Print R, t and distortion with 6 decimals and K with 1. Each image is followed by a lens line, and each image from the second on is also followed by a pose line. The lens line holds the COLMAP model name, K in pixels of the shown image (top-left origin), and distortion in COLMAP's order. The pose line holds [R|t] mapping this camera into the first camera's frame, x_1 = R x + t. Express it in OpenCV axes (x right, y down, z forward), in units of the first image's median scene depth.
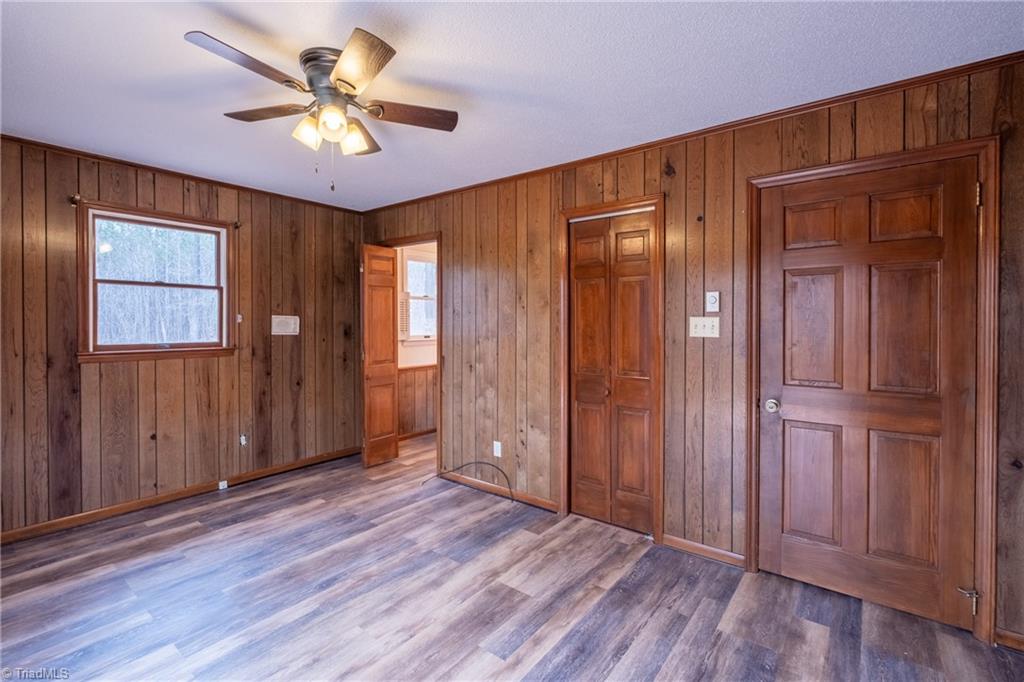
lens RADIAL K [[456.6, 0, 503.9], [0, 456.6, 327.3], [0, 0, 1]] dist [-0.003688, -0.000156]
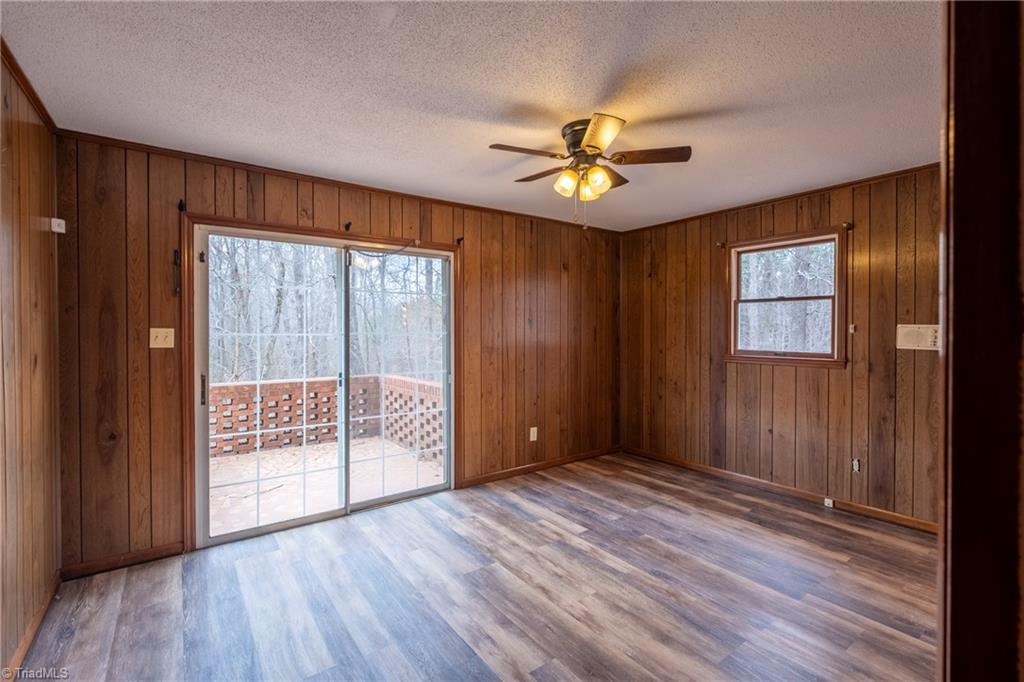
lens RADIAL K [[456.6, 0, 510.0], [0, 456.6, 334.7], [0, 0, 1]] dist [-0.003688, -0.000156]
pose [[-0.260151, 0.007417, -0.965539, 0.572375], [-0.011276, 0.999879, 0.010719, -0.012021], [0.965502, 0.013676, -0.260036, 0.712598]]
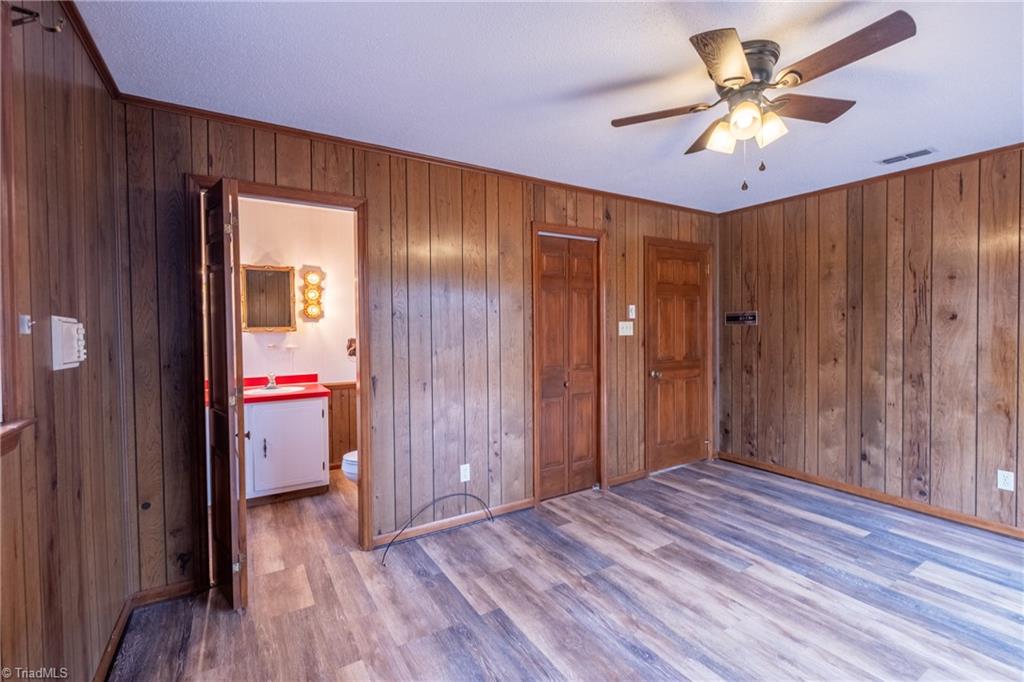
lens RADIAL K [[456.6, 0, 503.2], [0, 456.6, 335.3], [0, 0, 1]] dist [-0.003688, -0.000156]
pose [[0.347218, -0.025118, 0.937448, -0.926587], [0.021970, 0.999585, 0.018645, -0.012696], [-0.937527, 0.014122, 0.347626, 0.722991]]
